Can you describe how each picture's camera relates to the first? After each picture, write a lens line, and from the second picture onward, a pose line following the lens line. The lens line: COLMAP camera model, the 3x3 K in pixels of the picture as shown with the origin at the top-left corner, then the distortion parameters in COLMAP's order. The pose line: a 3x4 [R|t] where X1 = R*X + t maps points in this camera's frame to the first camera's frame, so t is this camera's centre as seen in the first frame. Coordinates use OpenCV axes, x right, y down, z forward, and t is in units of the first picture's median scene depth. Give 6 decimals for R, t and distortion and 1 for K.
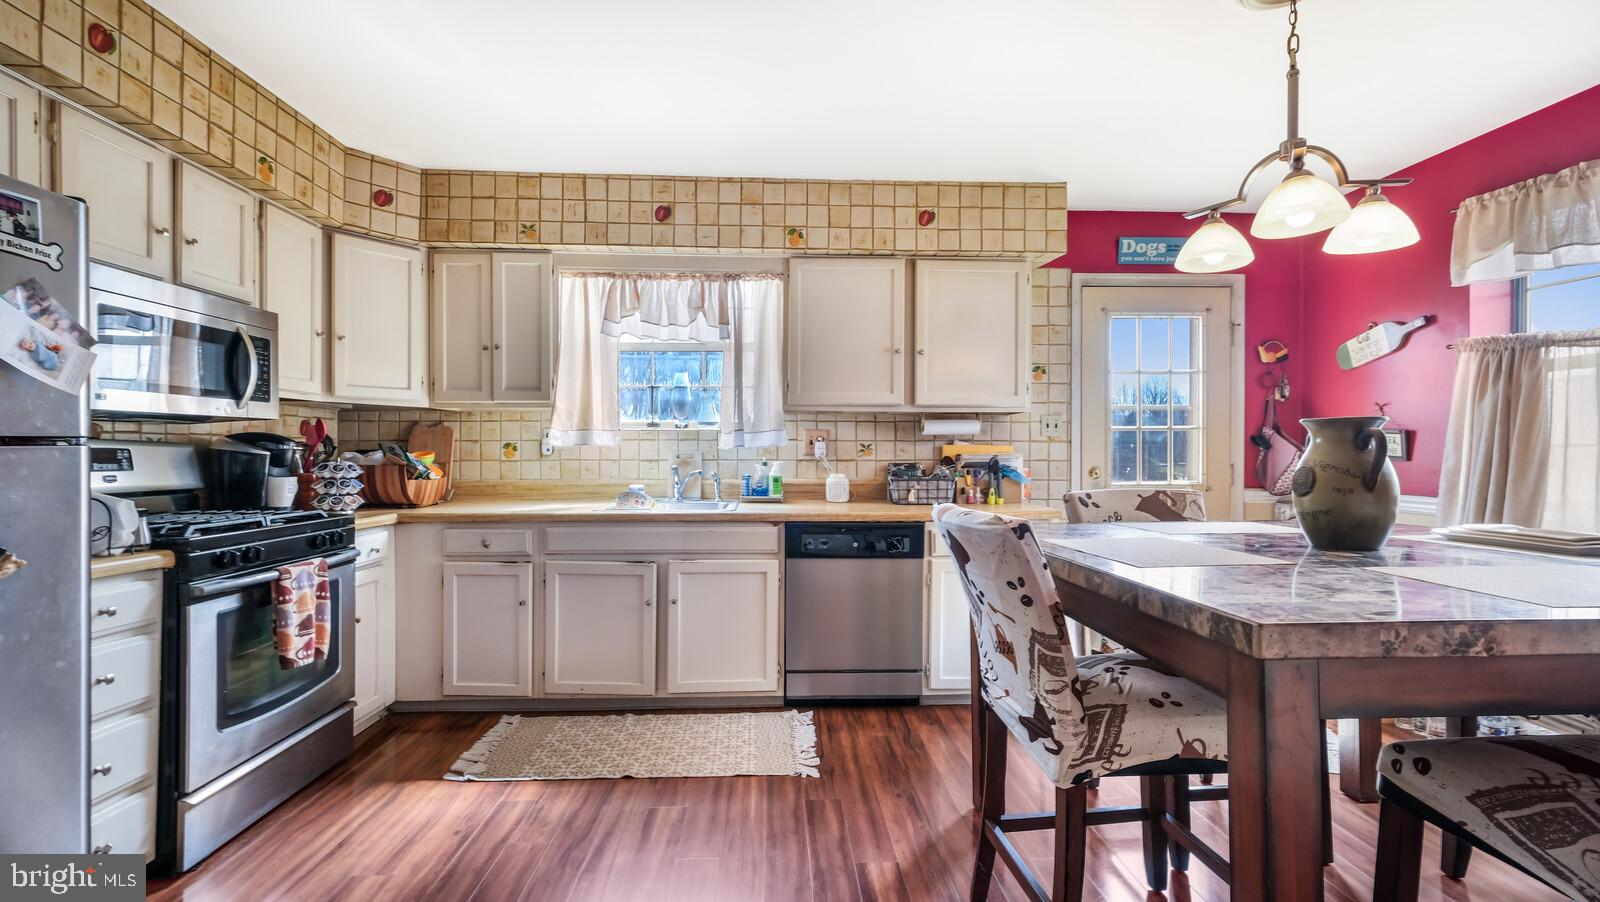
lens RADIAL K [[698.8, 0, 809.0], [0, 698.8, 450.5], [0, 0, 1]] dist [0.002343, 0.000395]
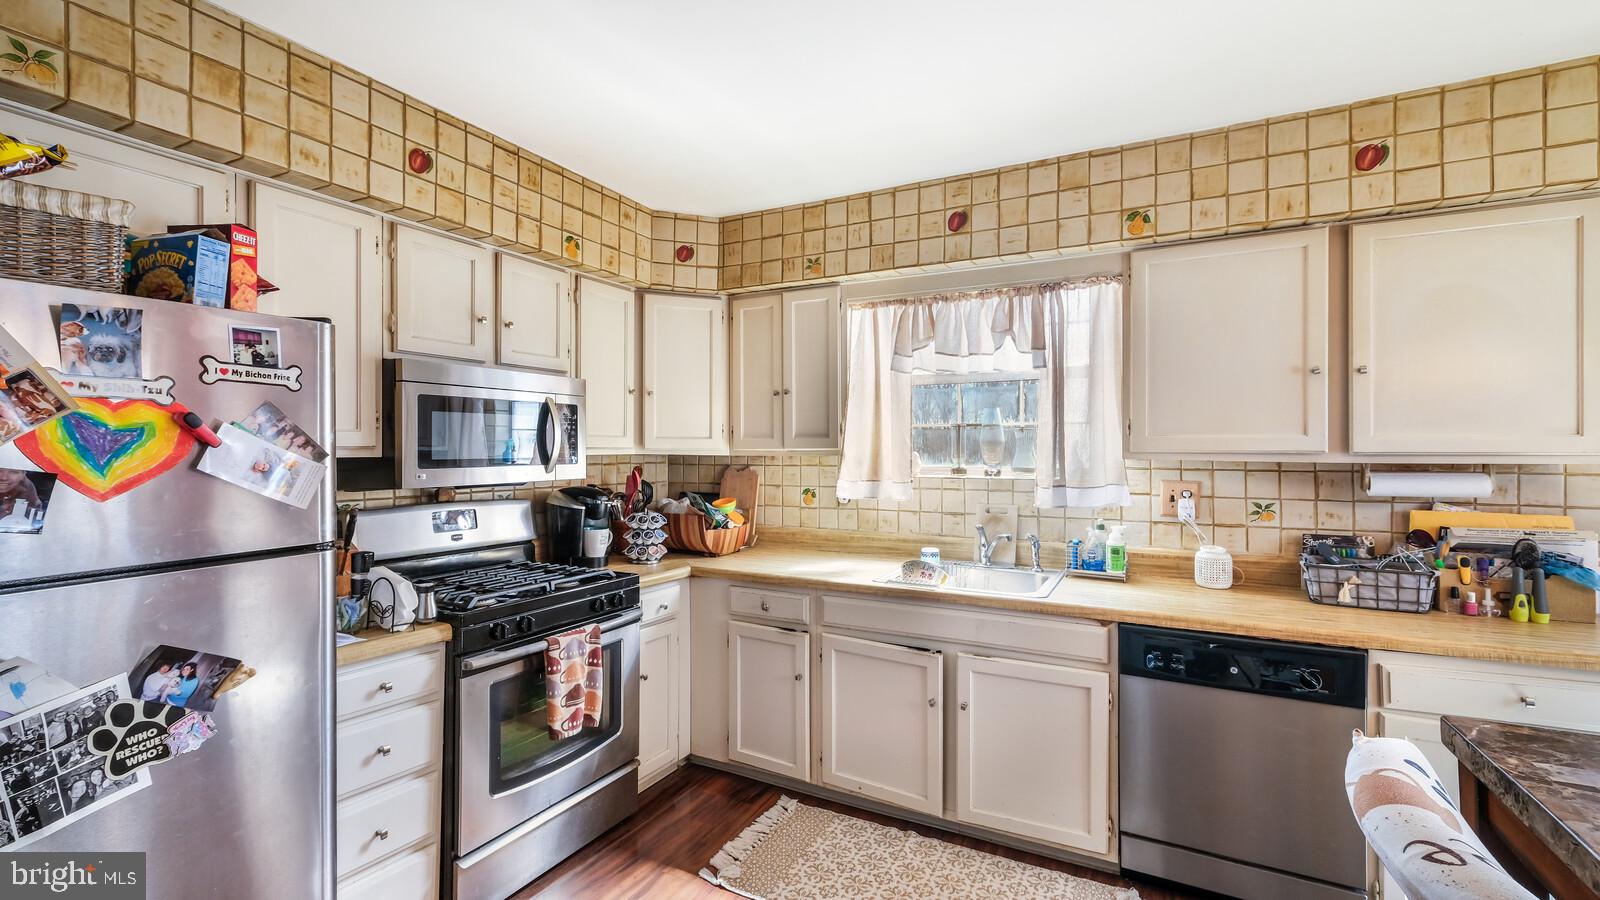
lens RADIAL K [[702.1, 0, 798.7], [0, 702.1, 441.2], [0, 0, 1]] dist [0.007456, -0.001851]
pose [[0.855812, -0.003739, -0.517274, 0.058254], [-0.002527, 0.999932, -0.011409, -0.073086], [0.517281, 0.011071, 0.855744, 0.205768]]
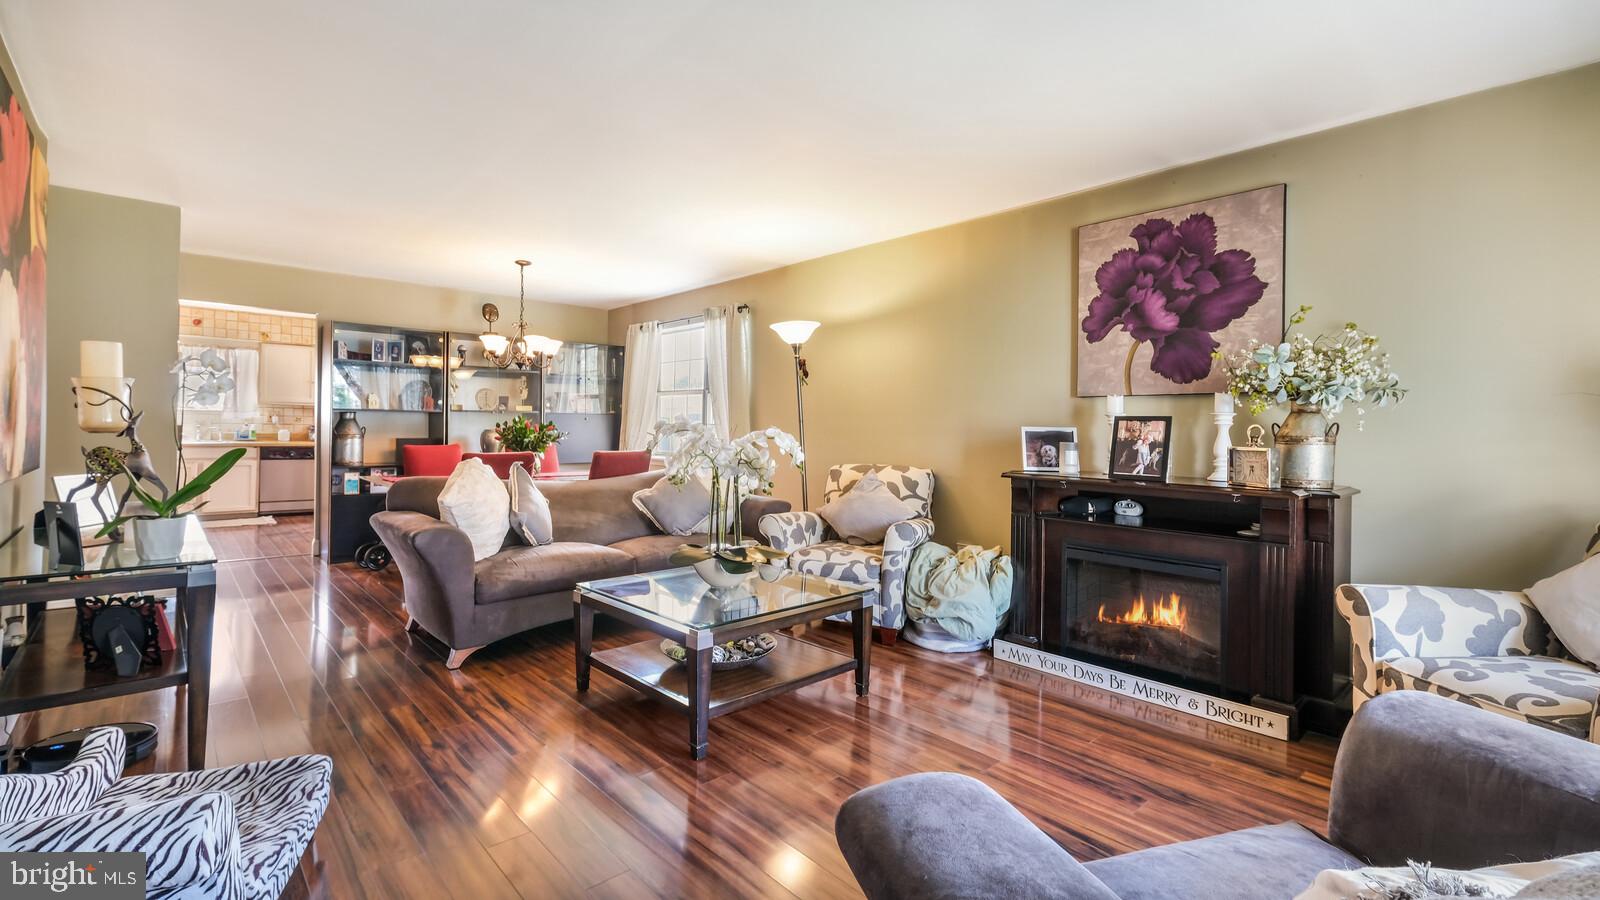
lens RADIAL K [[702.1, 0, 797.1], [0, 702.1, 421.9], [0, 0, 1]] dist [0.007456, -0.001851]
pose [[0.775490, 0.008801, 0.631299, -0.140760], [-0.004189, 0.999953, -0.008794, 0.023960], [-0.631346, 0.004175, 0.775490, -2.328973]]
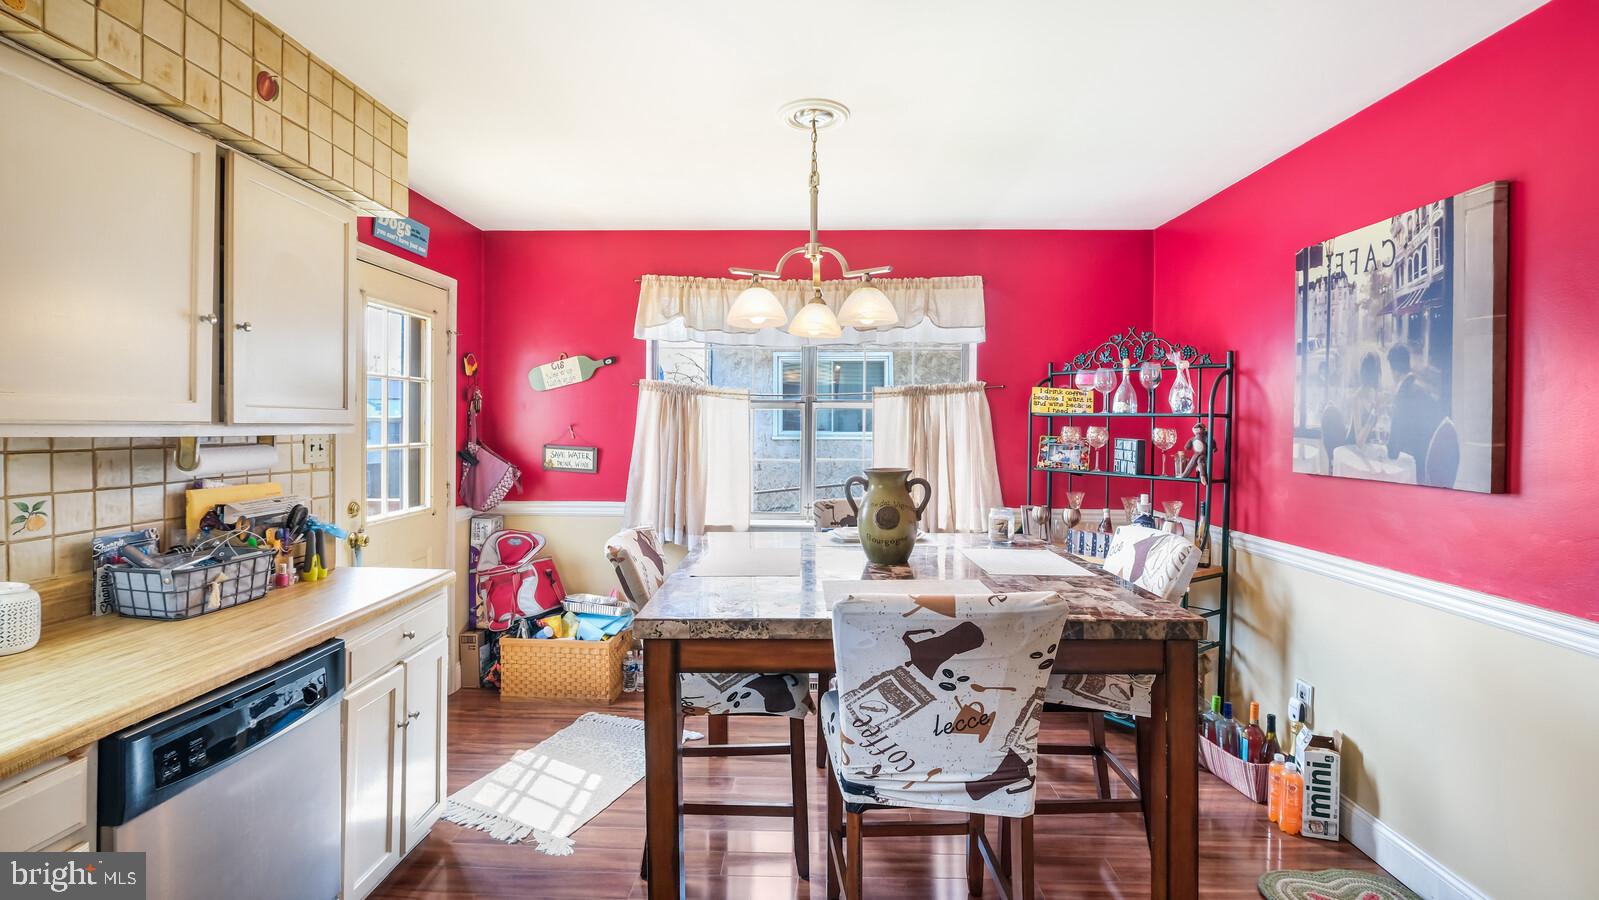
lens RADIAL K [[701.6, 0, 834.8], [0, 701.6, 438.9], [0, 0, 1]] dist [0.007456, -0.001851]
pose [[0.105675, -0.010296, 0.994347, -0.364713], [-0.003975, 0.999934, 0.010776, -0.067492], [-0.994393, -0.005091, 0.105627, 0.529706]]
